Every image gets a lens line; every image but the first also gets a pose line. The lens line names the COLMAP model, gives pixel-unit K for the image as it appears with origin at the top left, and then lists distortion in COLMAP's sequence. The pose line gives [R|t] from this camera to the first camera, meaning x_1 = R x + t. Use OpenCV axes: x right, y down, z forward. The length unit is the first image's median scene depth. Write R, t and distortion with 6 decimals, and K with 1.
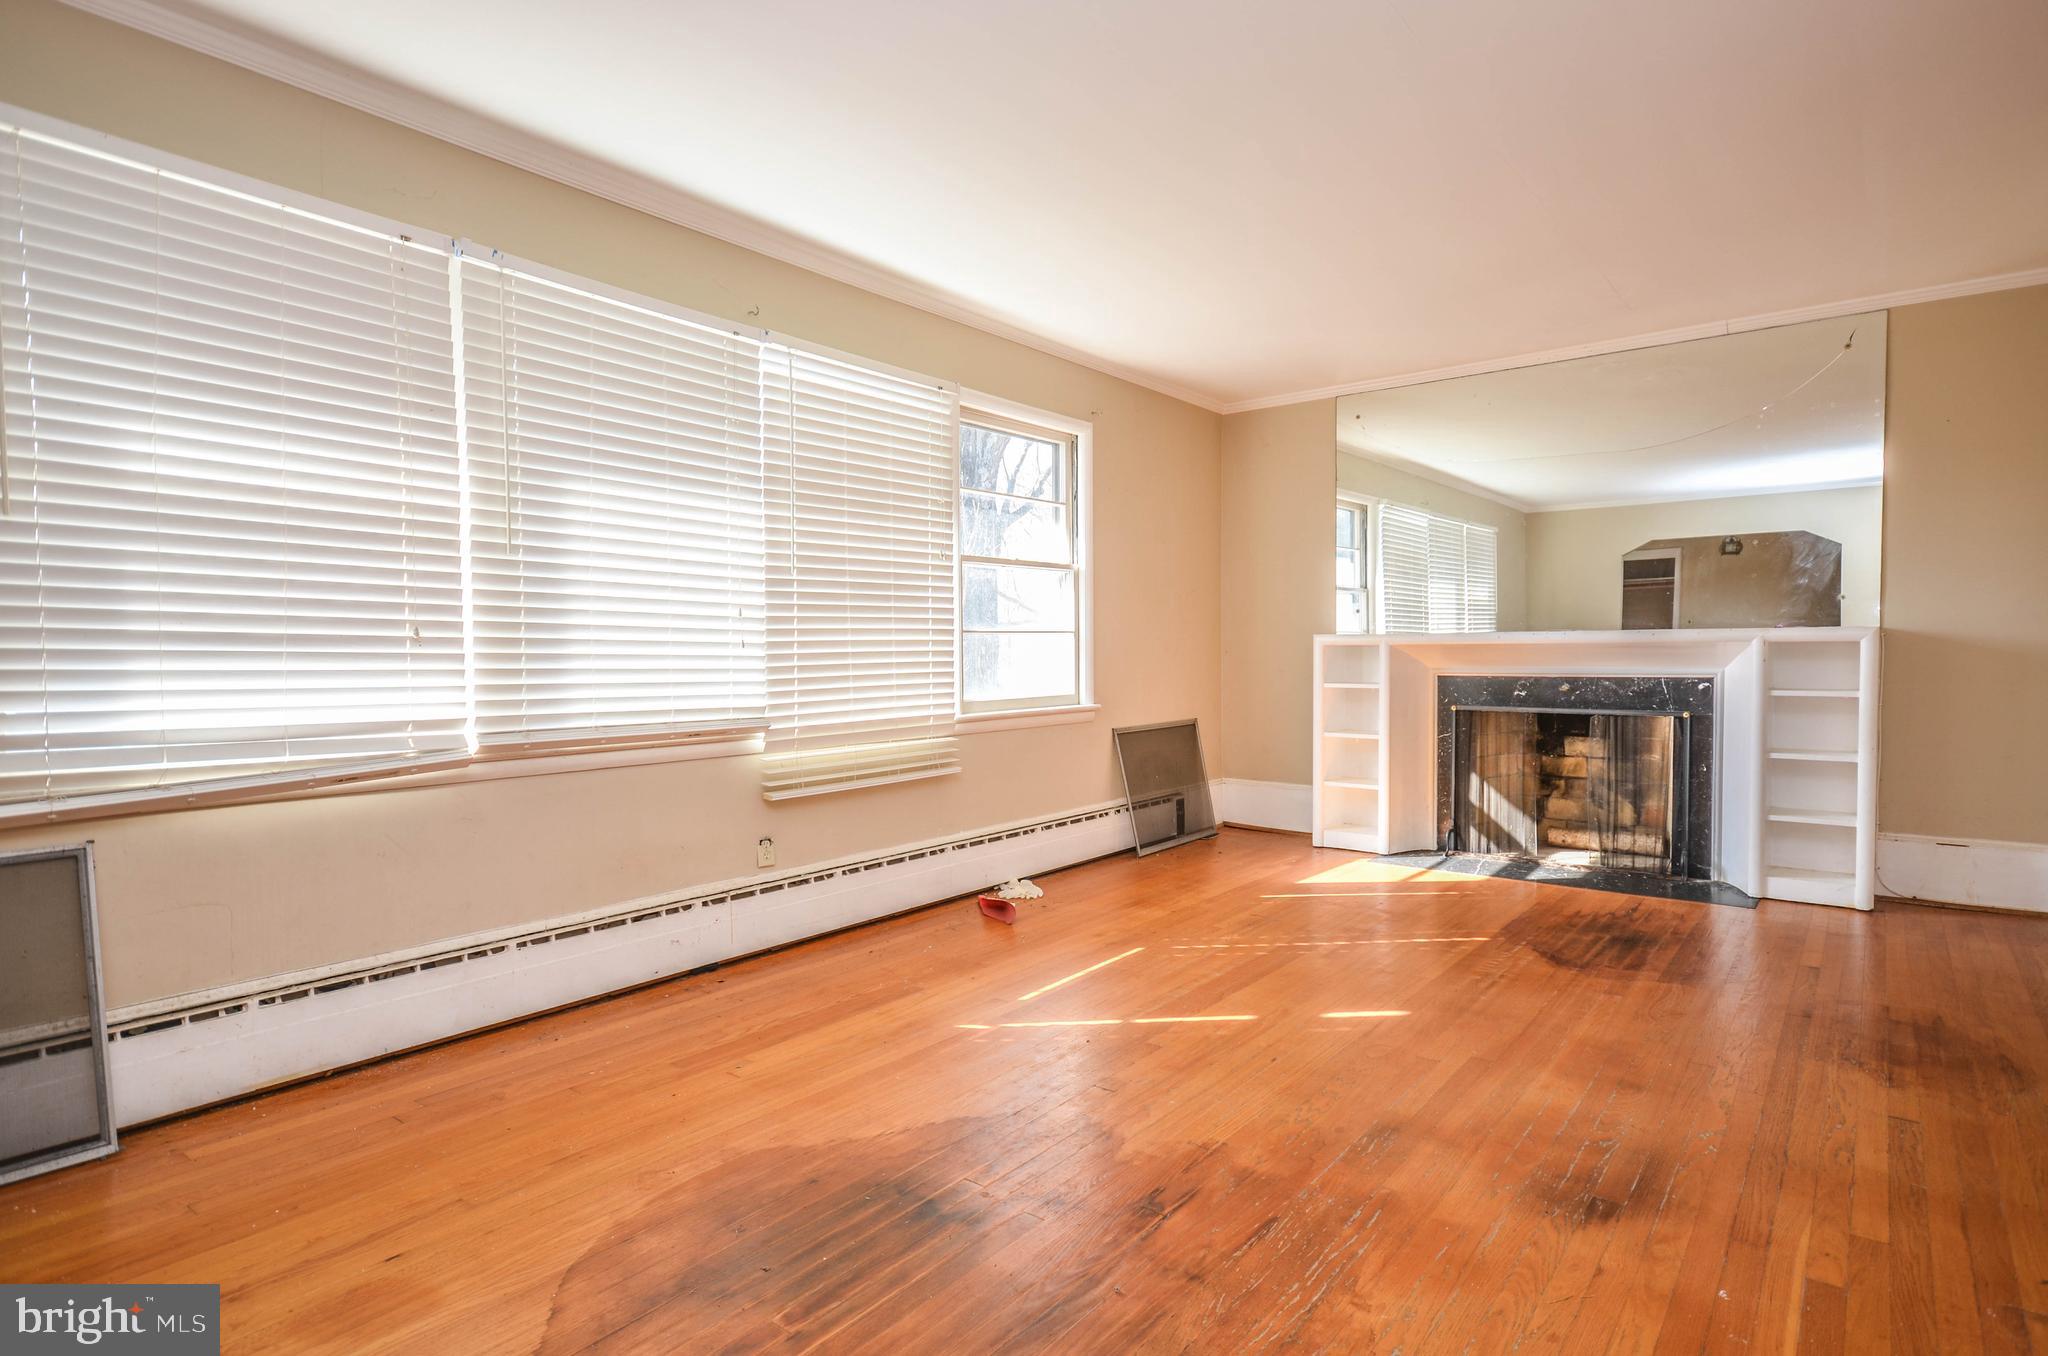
lens RADIAL K [[1054.4, 0, 1024.0], [0, 1054.4, 678.0], [0, 0, 1]] dist [0.004440, 0.000854]
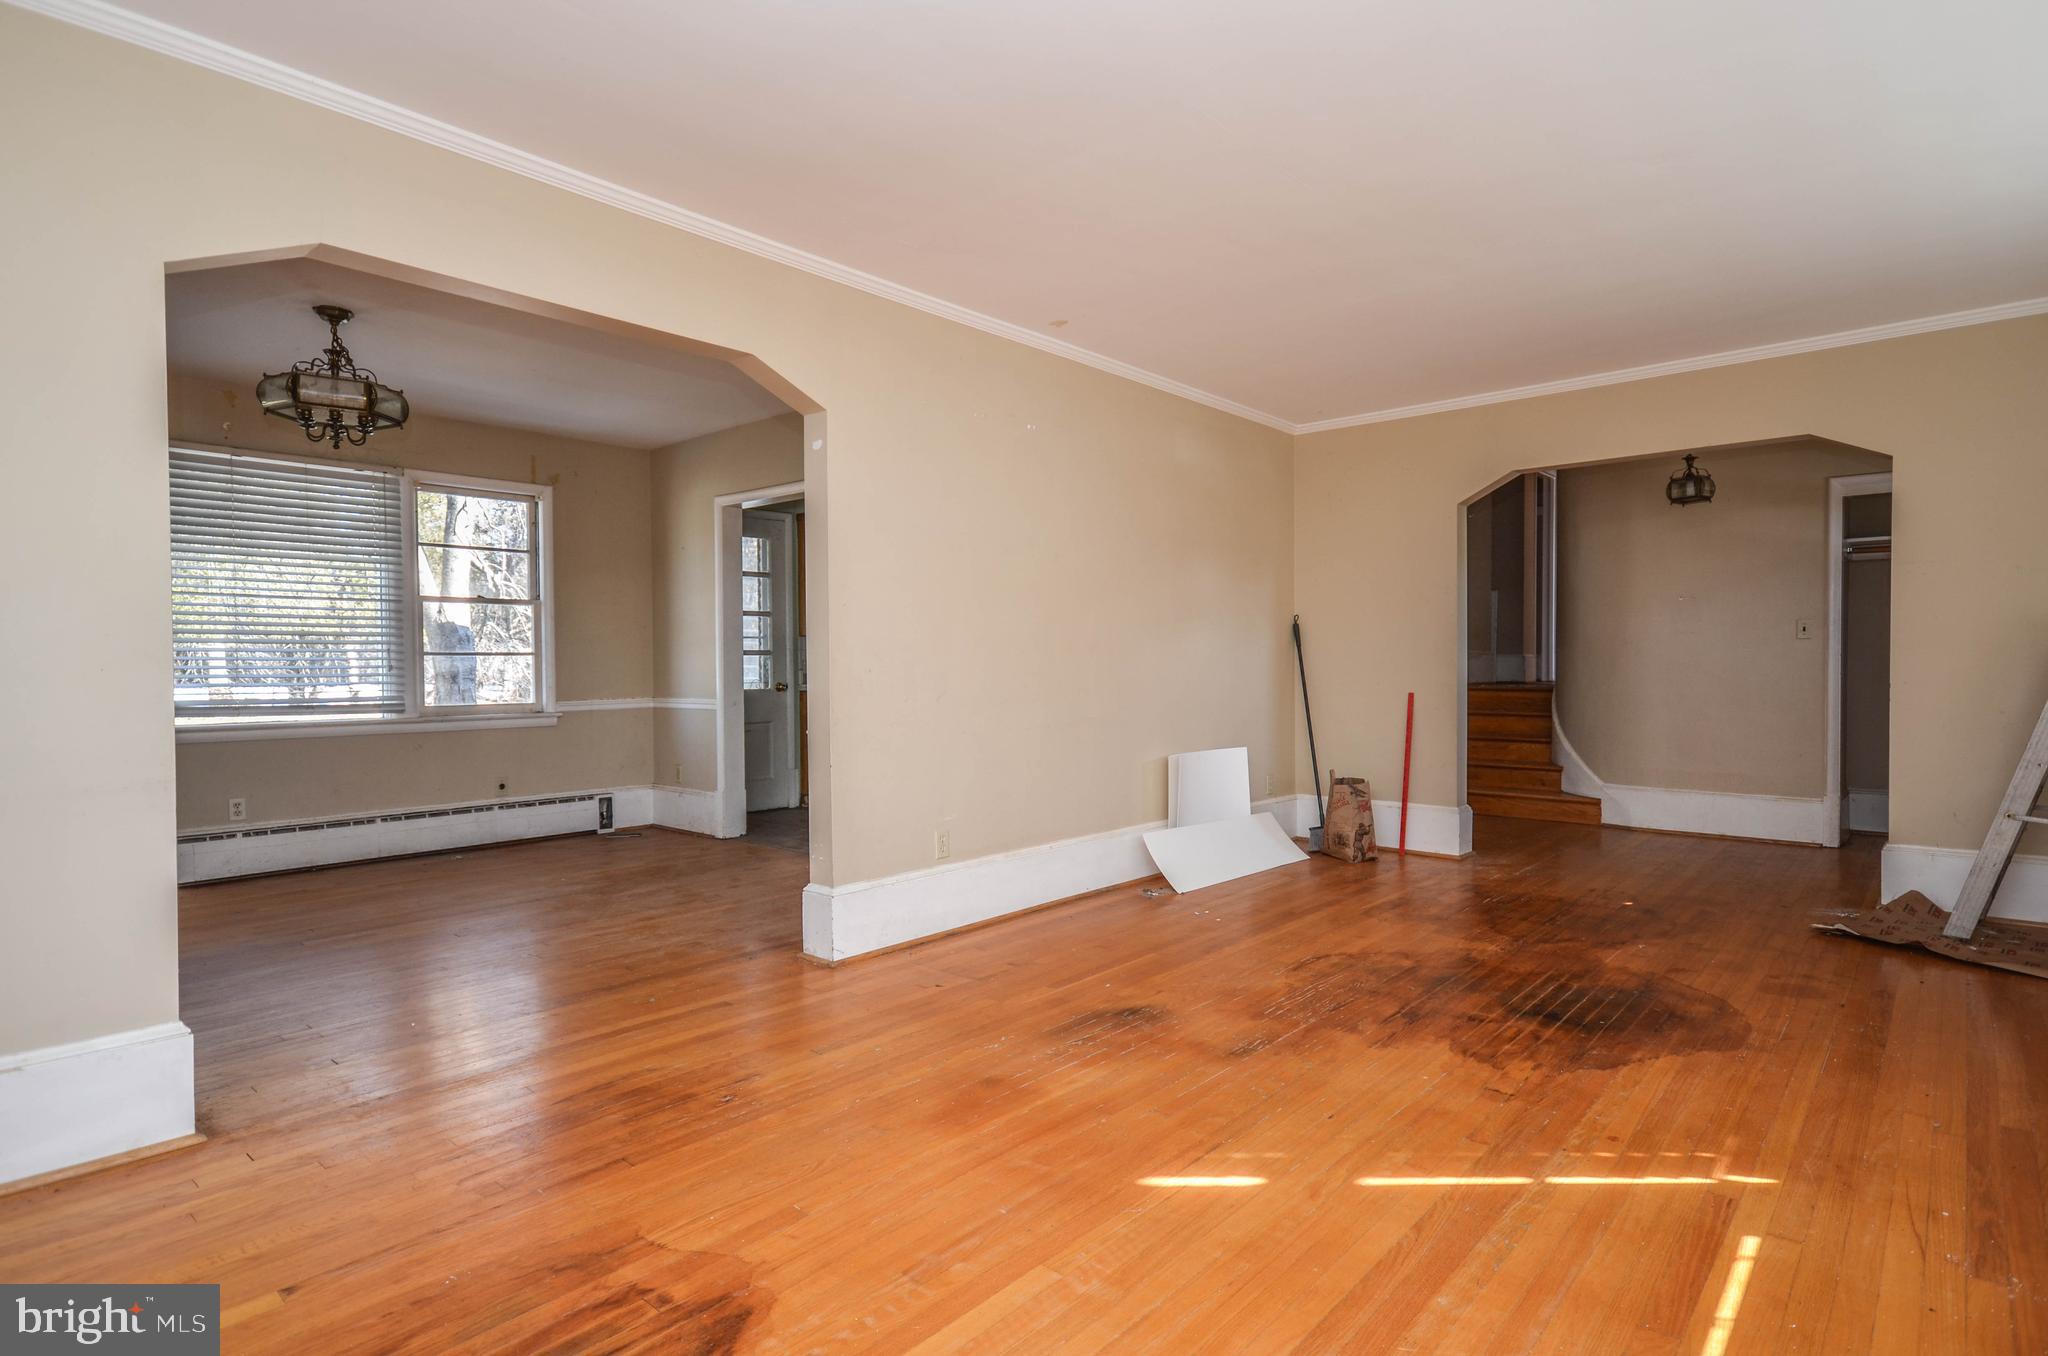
lens RADIAL K [[1054.4, 0, 1024.0], [0, 1054.4, 678.0], [0, 0, 1]] dist [0.004440, 0.000854]
pose [[-0.998580, 0.011693, 0.051975, 0.508505], [0.013819, 0.999074, 0.040737, -0.065832], [-0.051450, 0.041397, -0.997817, 2.156727]]
